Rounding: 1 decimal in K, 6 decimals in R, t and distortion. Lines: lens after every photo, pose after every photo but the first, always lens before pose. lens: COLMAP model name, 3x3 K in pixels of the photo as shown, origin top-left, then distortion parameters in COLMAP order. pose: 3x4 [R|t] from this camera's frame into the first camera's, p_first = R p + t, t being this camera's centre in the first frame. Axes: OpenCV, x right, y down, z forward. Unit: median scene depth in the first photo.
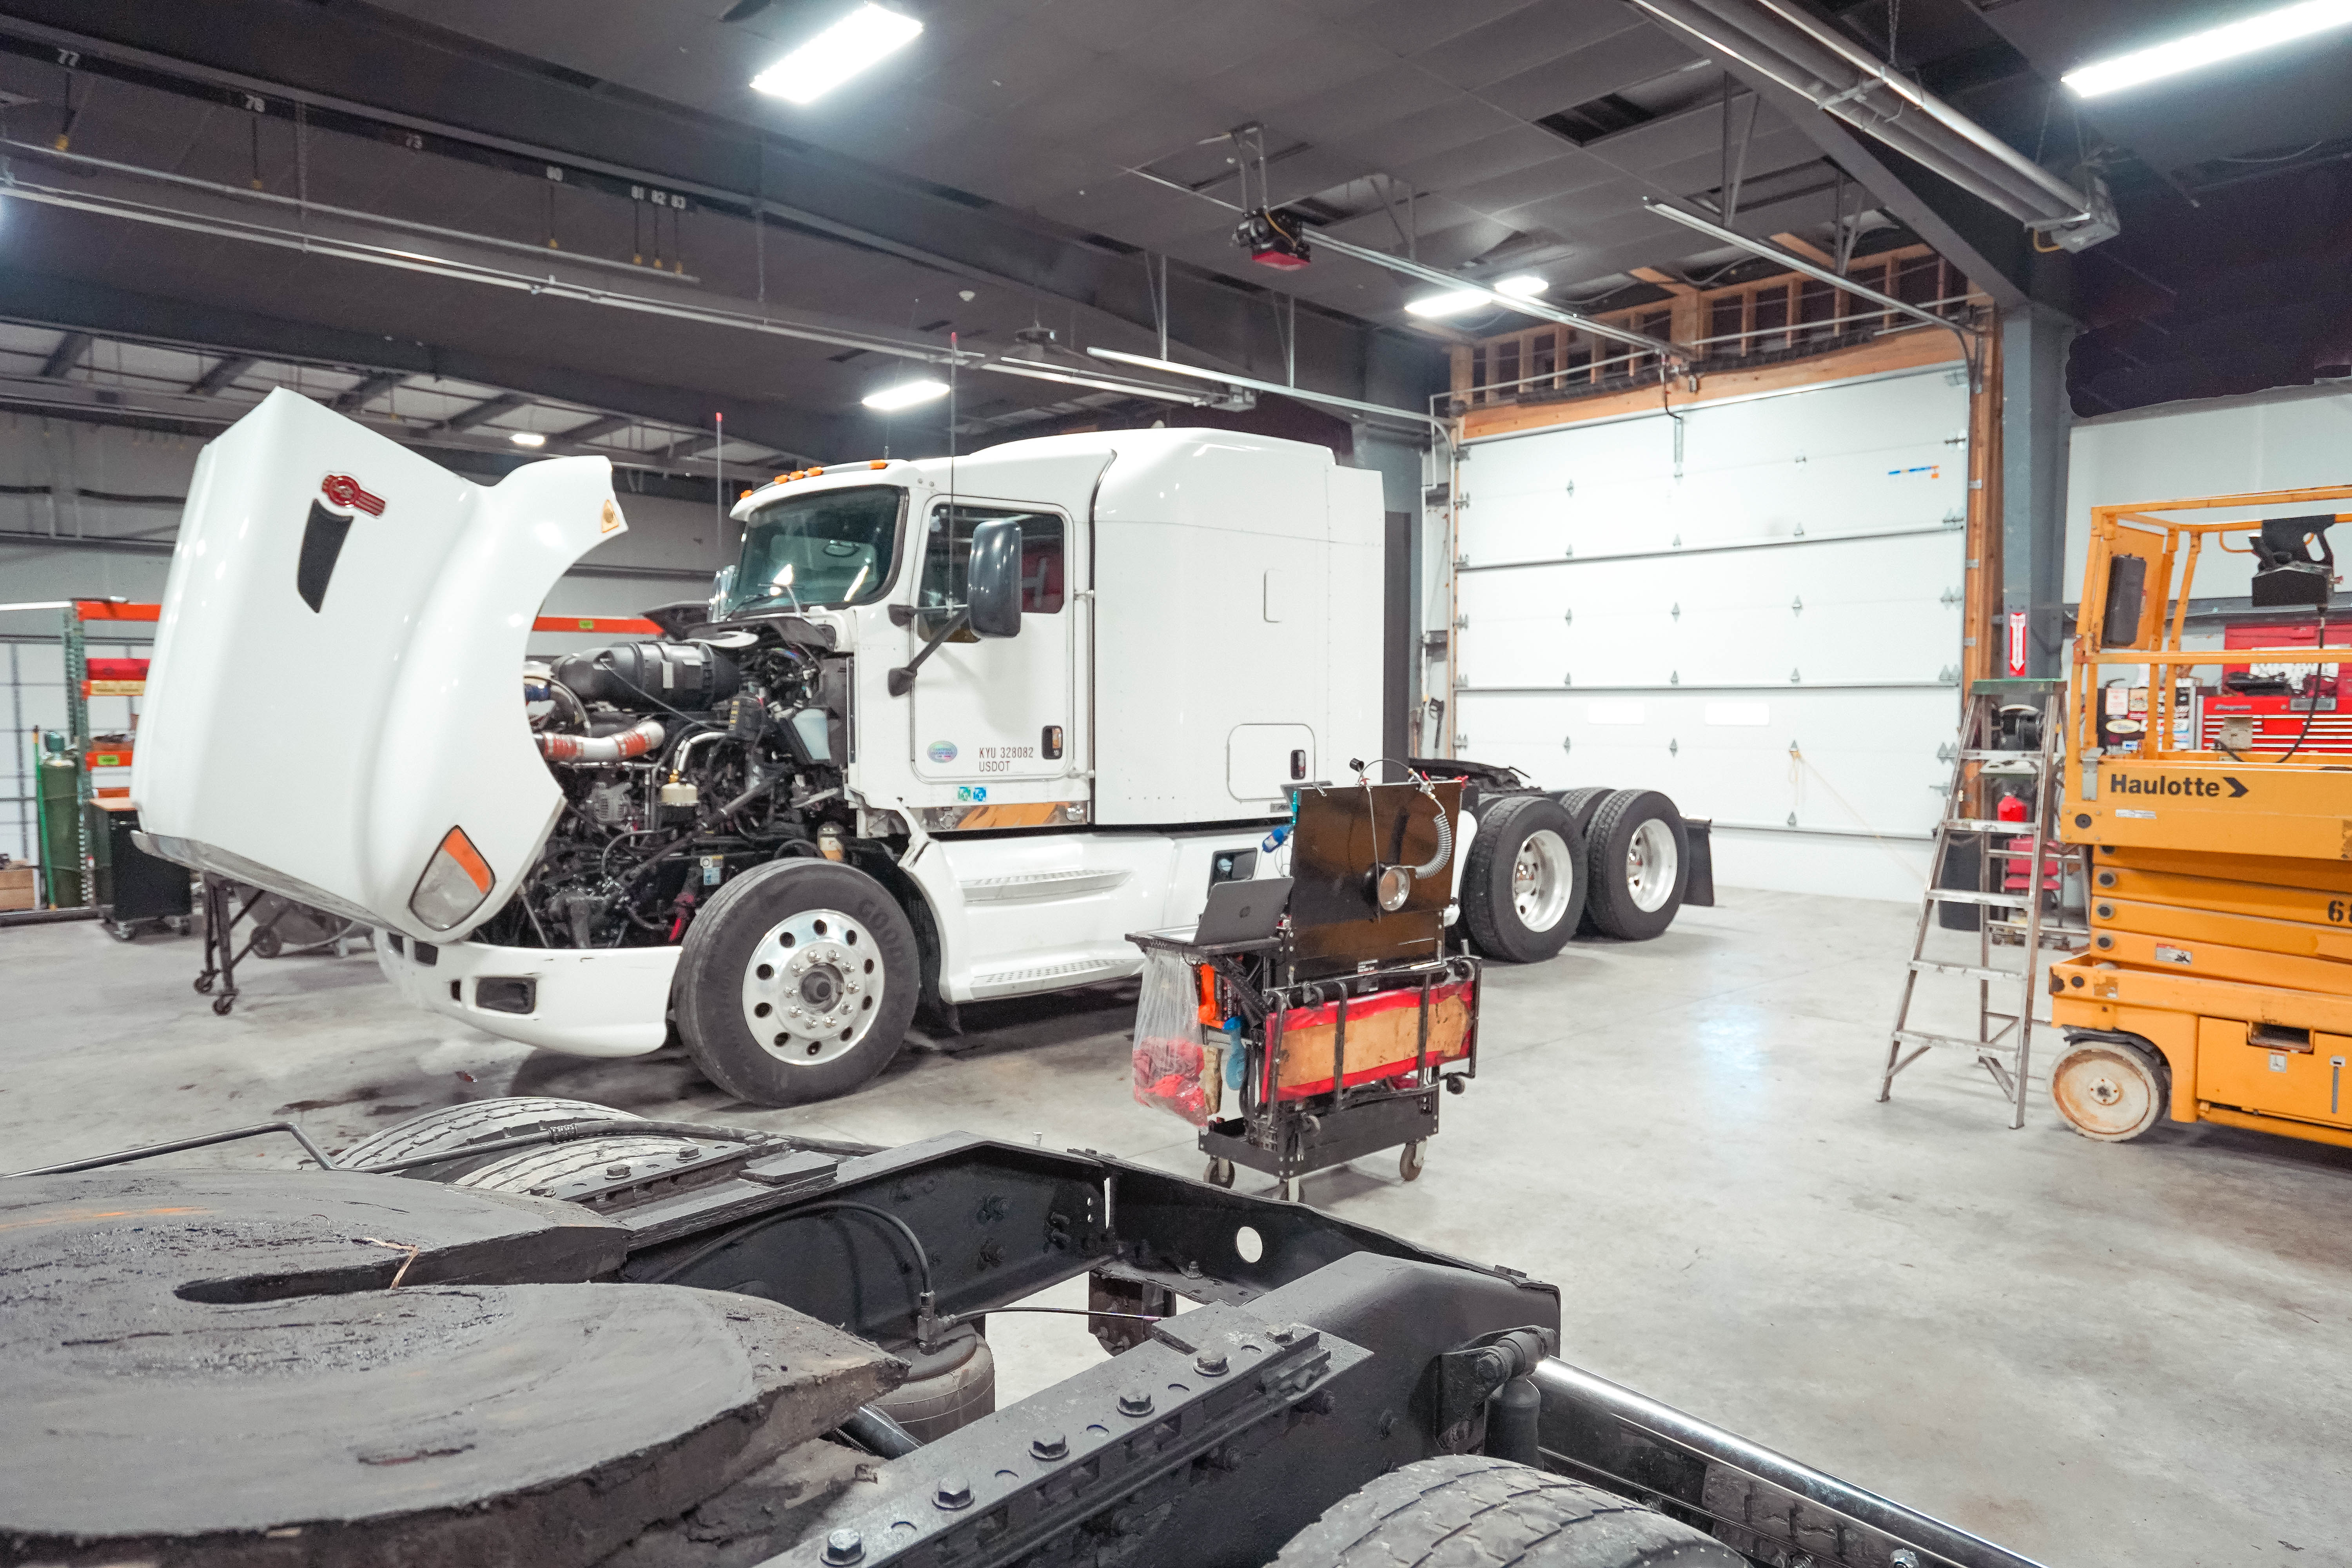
lens RADIAL K [[1505.4, 0, 1184.1], [0, 1505.4, 774.6], [0, 0, 1]] dist [0.008945, 0.004653]
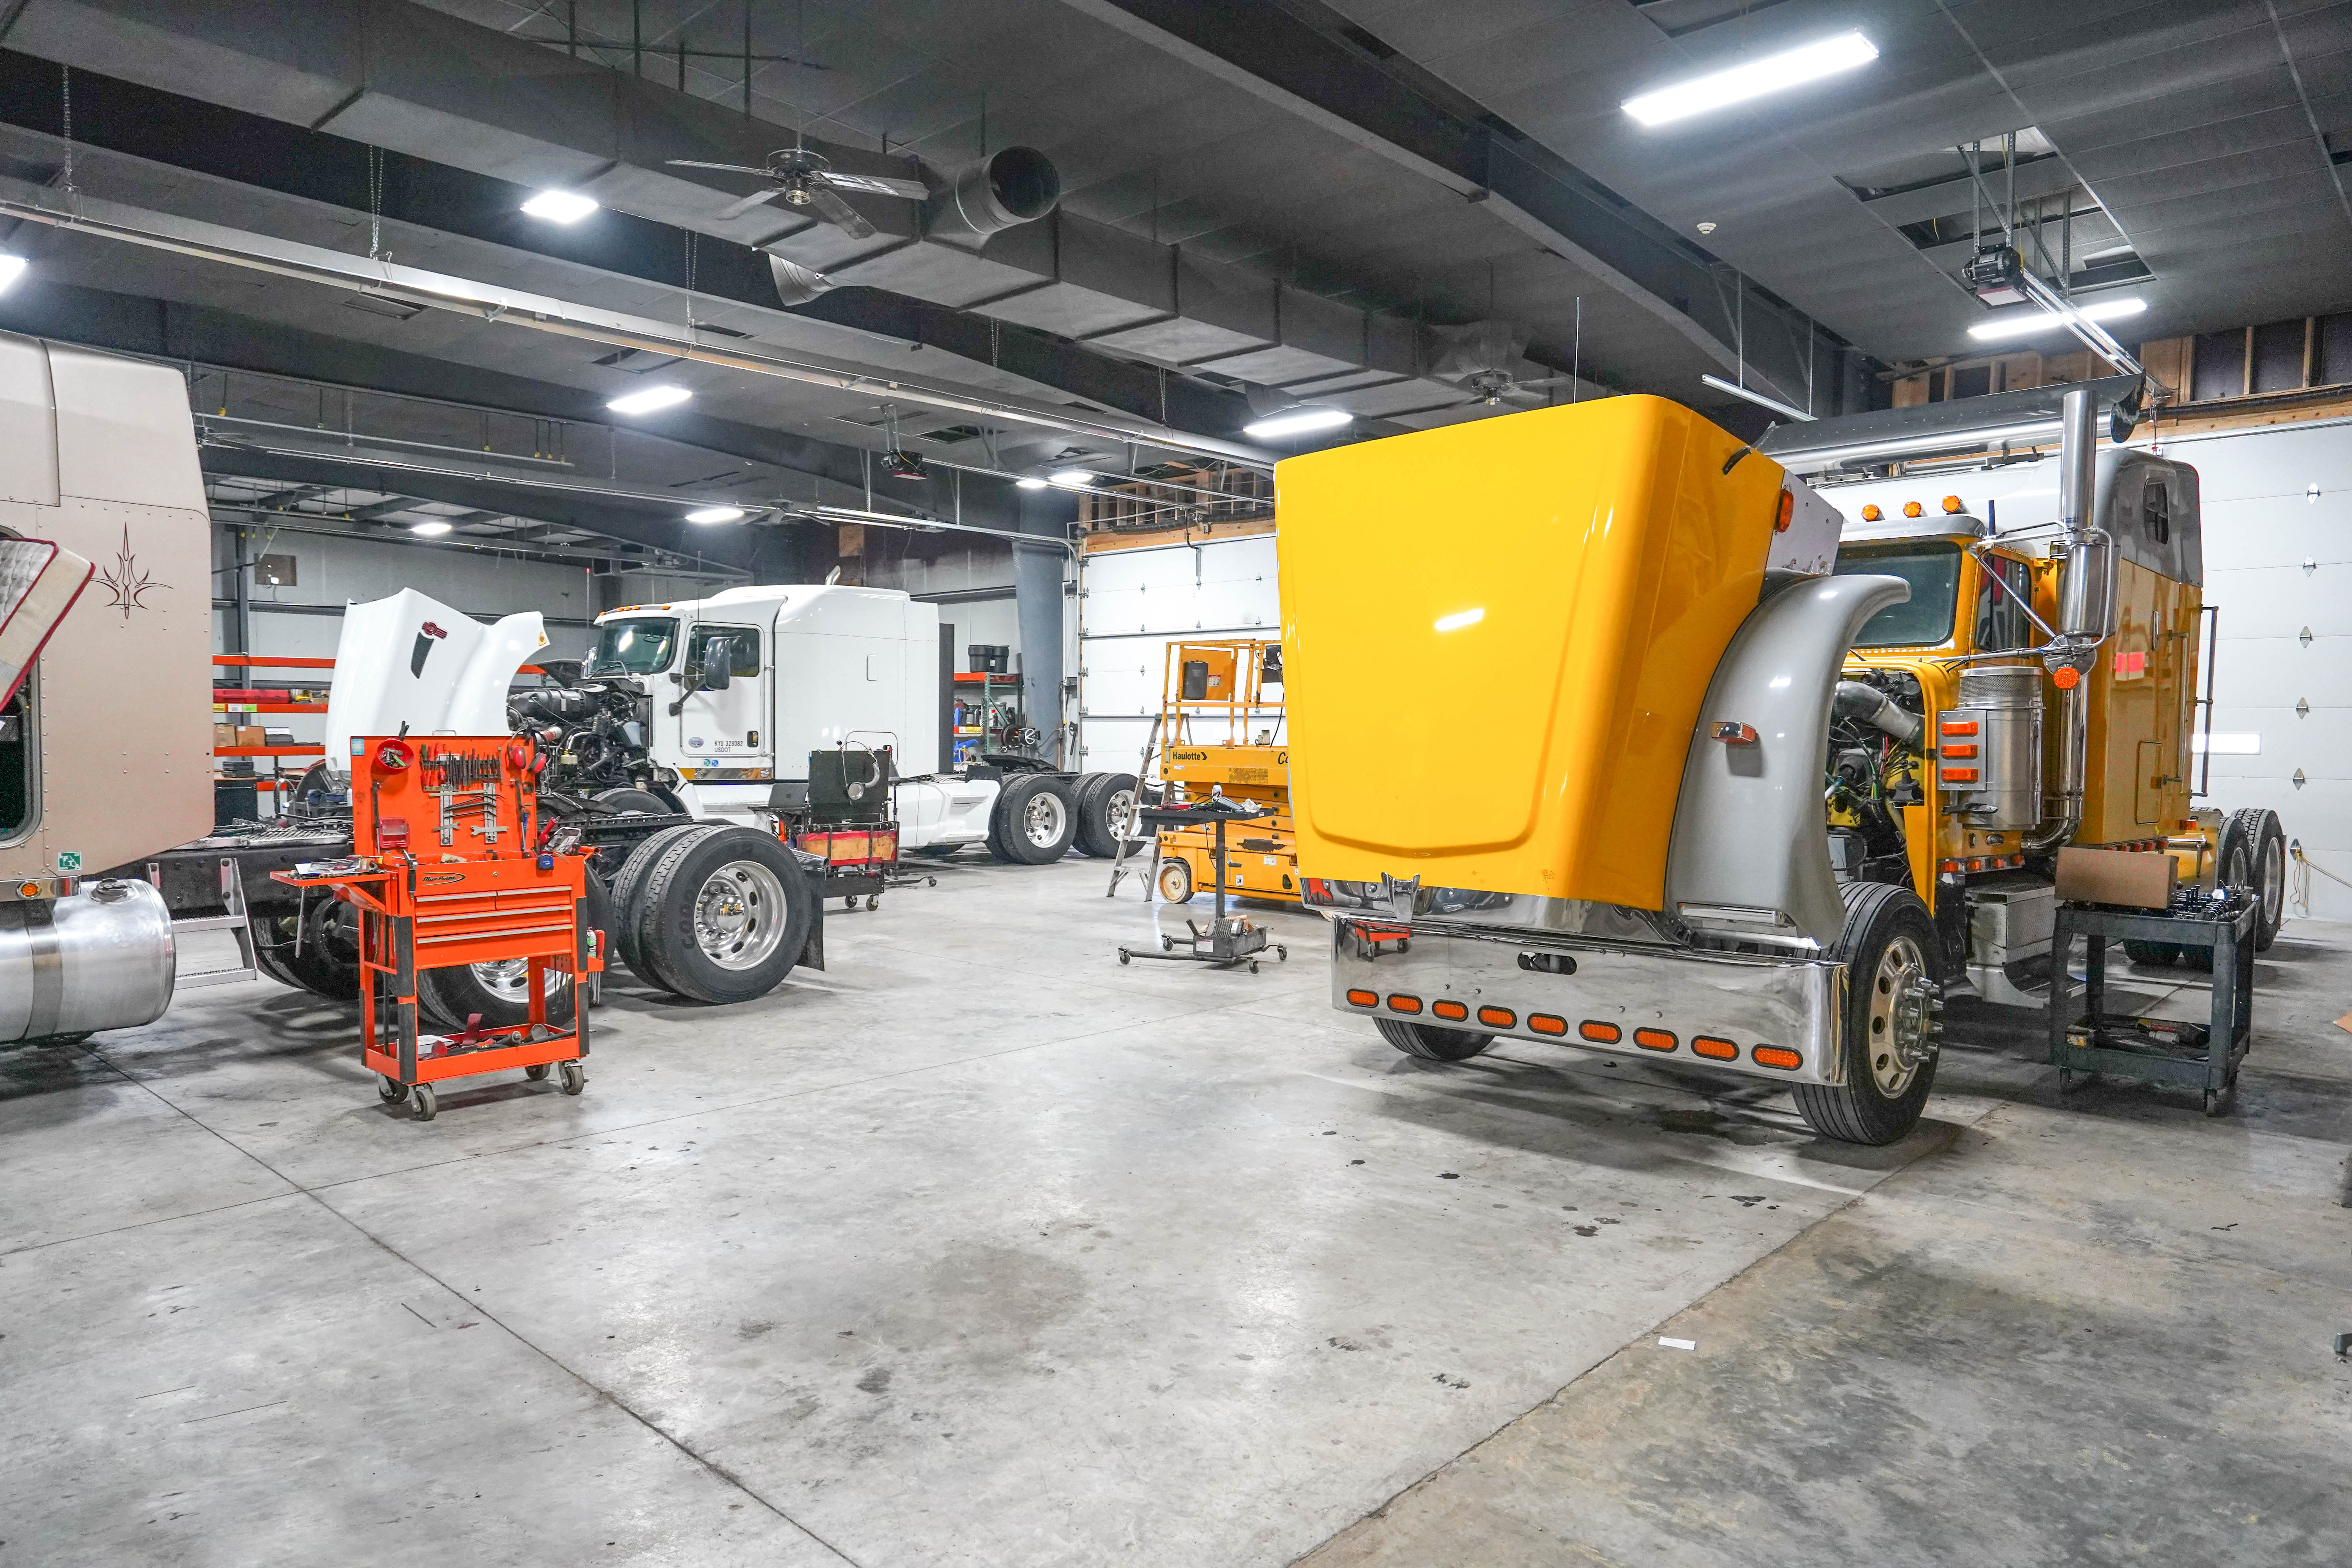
lens RADIAL K [[1505.4, 0, 1161.8], [0, 1505.4, 800.4], [0, 0, 1]] dist [0.008945, 0.004653]
pose [[0.997616, 0.004583, 0.068857, 0.344401], [-0.004457, 0.999988, -0.001979, 0.067238], [-0.068865, 0.001667, 0.997625, -1.147079]]
